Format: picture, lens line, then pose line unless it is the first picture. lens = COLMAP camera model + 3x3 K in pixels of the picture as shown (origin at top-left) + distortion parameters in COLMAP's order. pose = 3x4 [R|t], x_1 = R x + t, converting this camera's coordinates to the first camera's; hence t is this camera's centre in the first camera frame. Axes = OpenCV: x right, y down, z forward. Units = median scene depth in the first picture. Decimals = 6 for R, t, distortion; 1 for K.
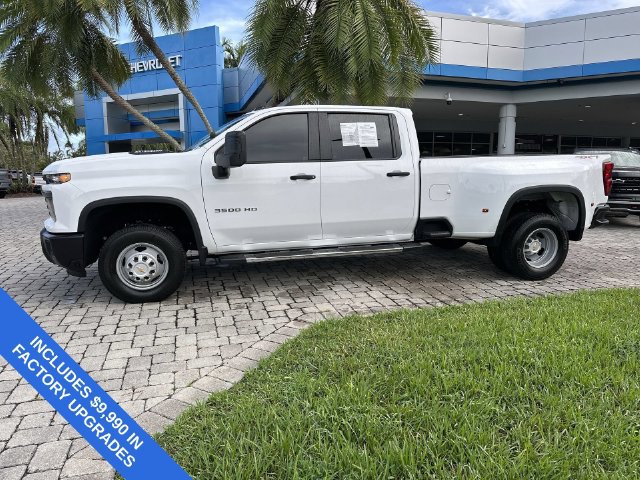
lens RADIAL K [[458.0, 0, 323.9], [0, 458.0, 207.4], [0, 0, 1]] dist [0.073794, -0.148542]
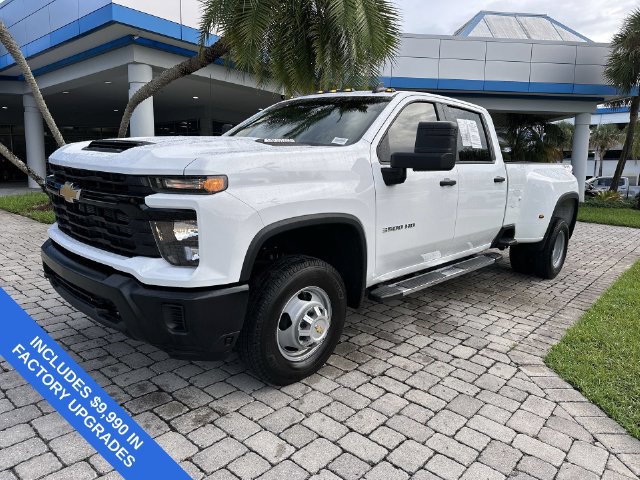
lens RADIAL K [[459.9, 0, 323.6], [0, 459.9, 211.1], [0, 0, 1]] dist [0.069330, -0.087786]
pose [[0.841428, -0.020833, 0.539967, -0.690655], [0.006231, 0.999564, 0.028855, -0.043139], [-0.540333, -0.020915, 0.841191, 0.447132]]
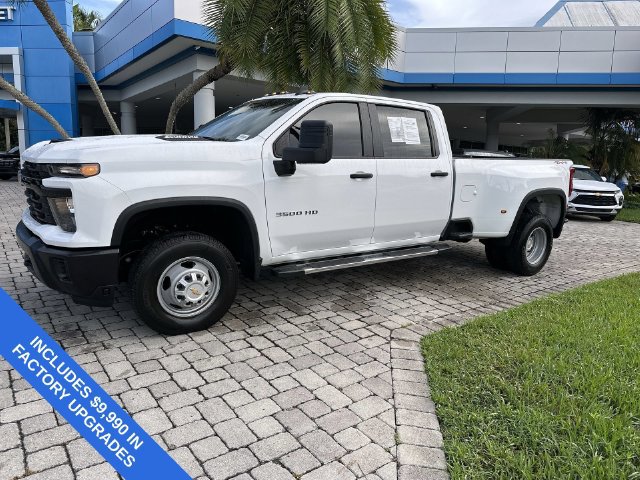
lens RADIAL K [[459.9, 0, 323.6], [0, 459.9, 211.1], [0, 0, 1]] dist [0.069330, -0.087786]
pose [[0.935790, -0.000856, 0.352558, -0.444332], [-0.011334, 0.999407, 0.032509, -0.026290], [-0.352376, -0.034418, 0.935225, 0.193193]]
